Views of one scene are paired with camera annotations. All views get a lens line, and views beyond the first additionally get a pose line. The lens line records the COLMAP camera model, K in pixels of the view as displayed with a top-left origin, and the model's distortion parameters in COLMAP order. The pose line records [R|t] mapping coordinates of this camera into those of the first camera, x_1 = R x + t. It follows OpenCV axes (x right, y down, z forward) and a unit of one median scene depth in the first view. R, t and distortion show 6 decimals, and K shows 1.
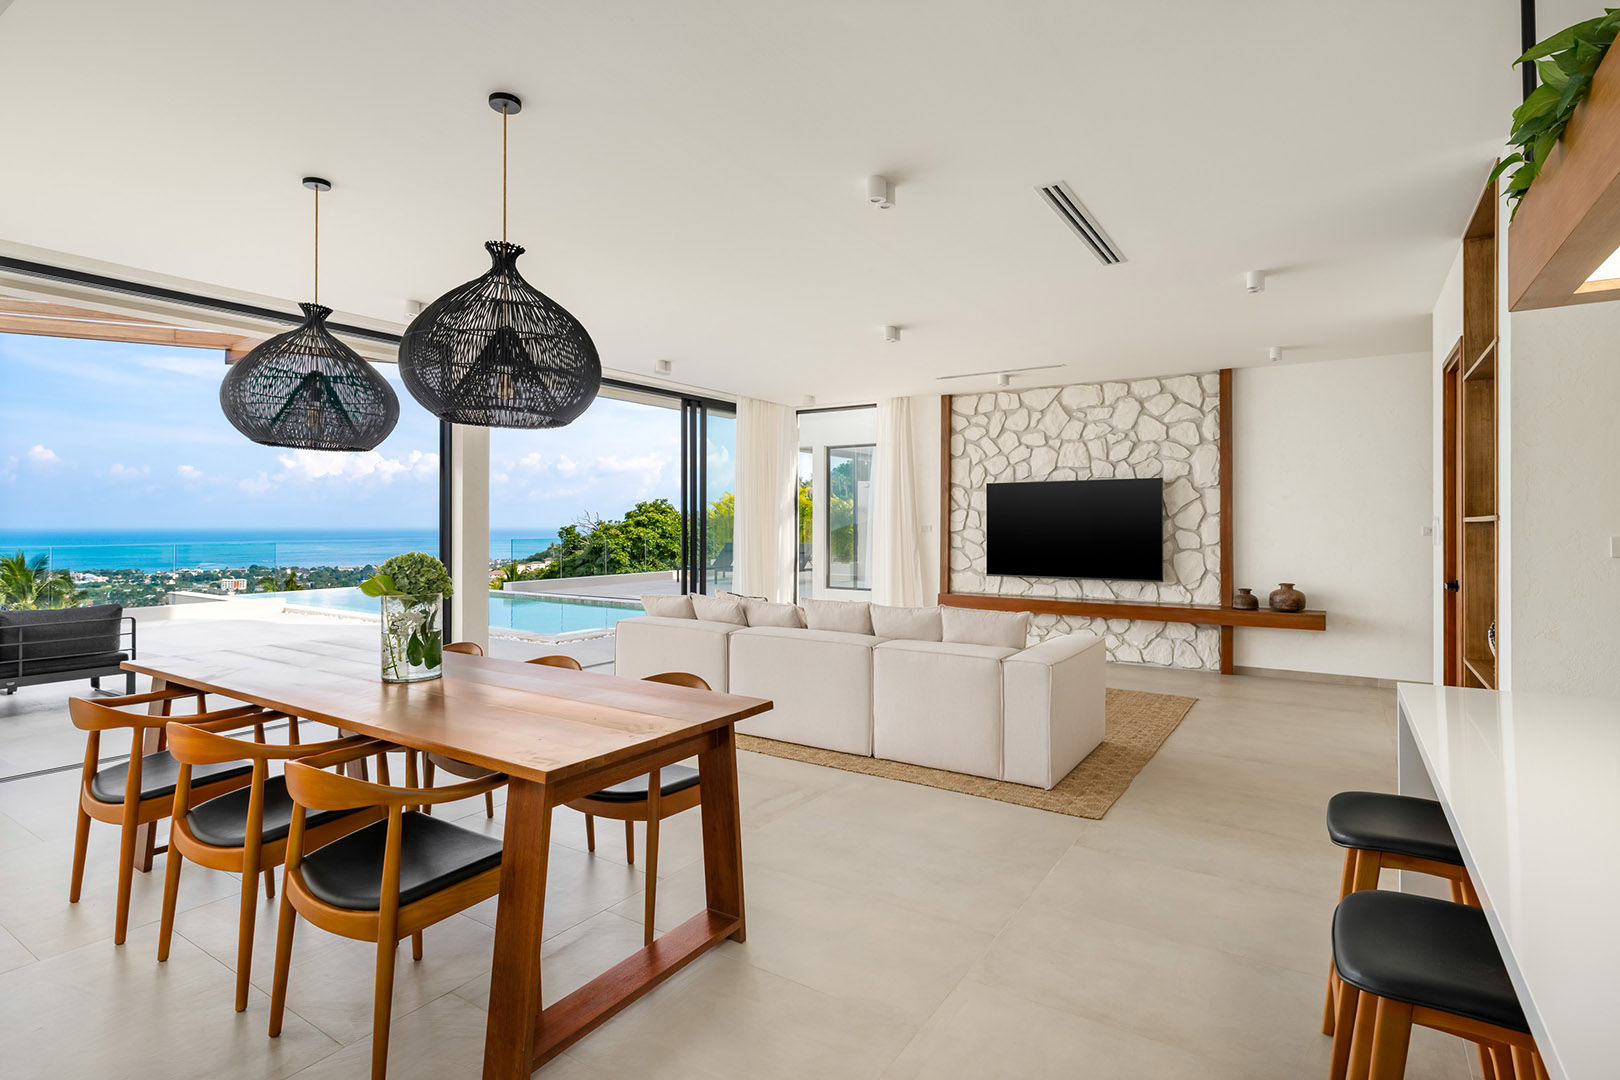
lens RADIAL K [[789.4, 0, 811.2], [0, 789.4, 550.7], [0, 0, 1]] dist [0.002421, 0.001482]
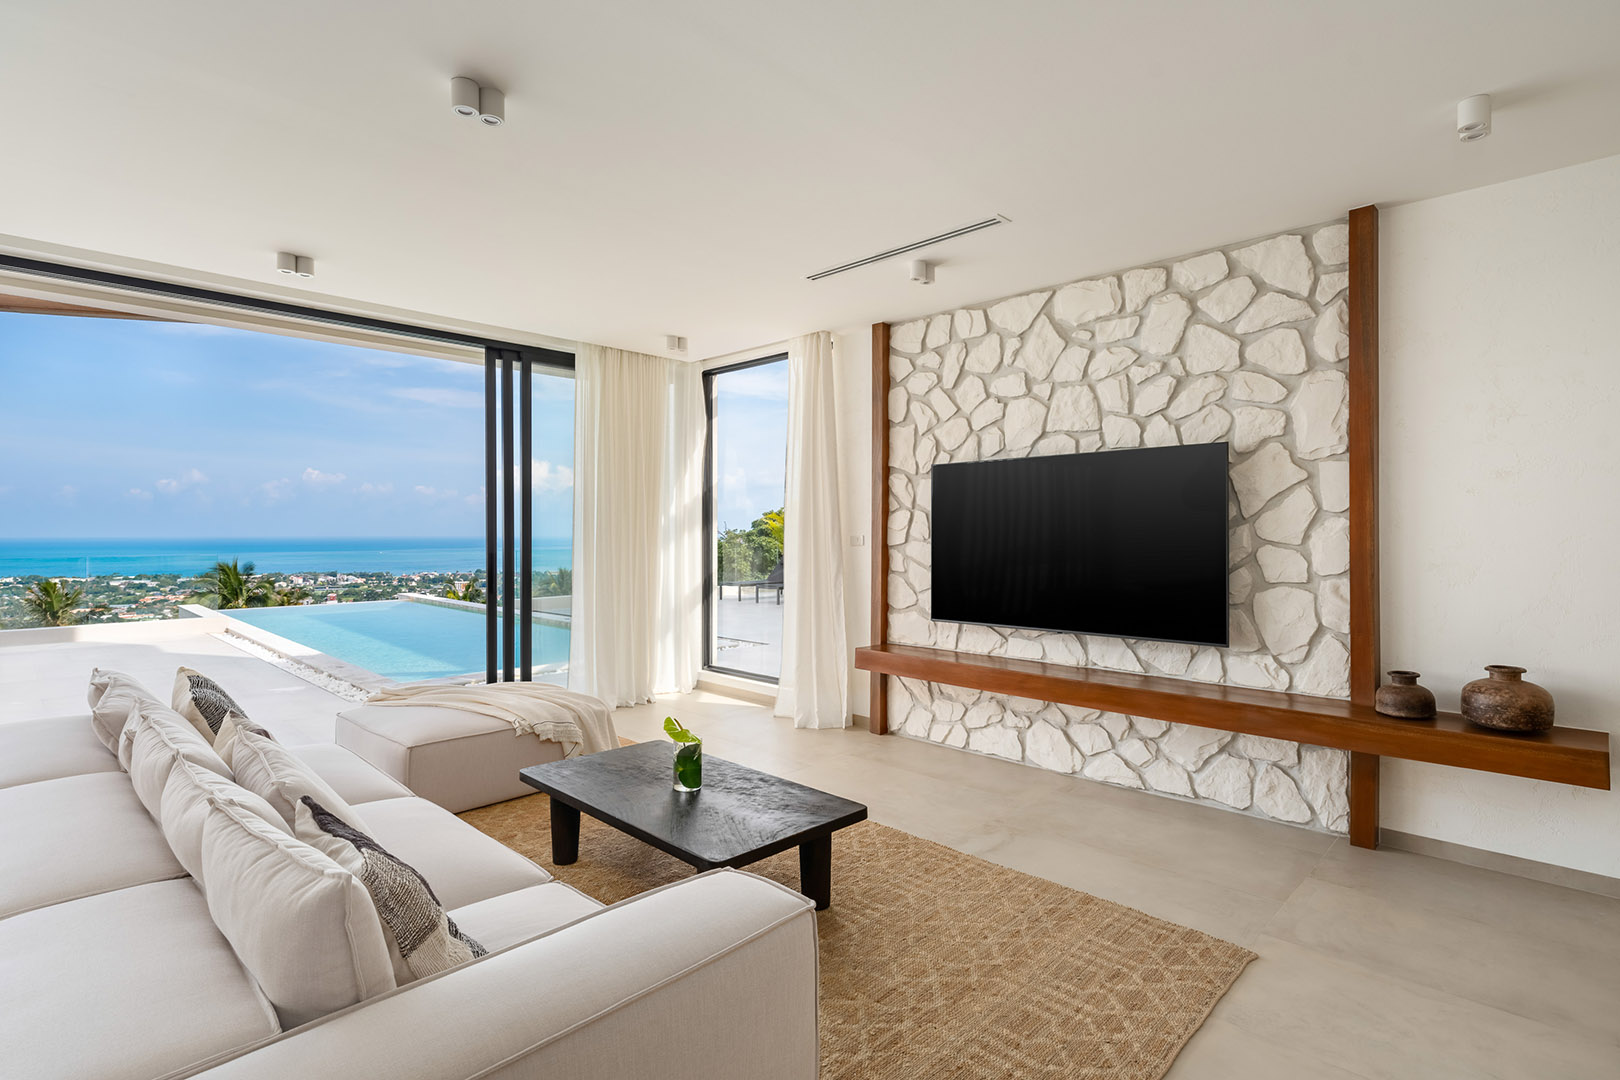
lens RADIAL K [[789.4, 0, 827.2], [0, 789.4, 555.6], [0, 0, 1]] dist [0.002421, 0.001482]
pose [[0.978019, 0.006224, -0.208425, 0.269884], [-0.007237, 0.999965, -0.004101, -0.014006], [0.208392, 0.005519, 0.978030, 0.406784]]
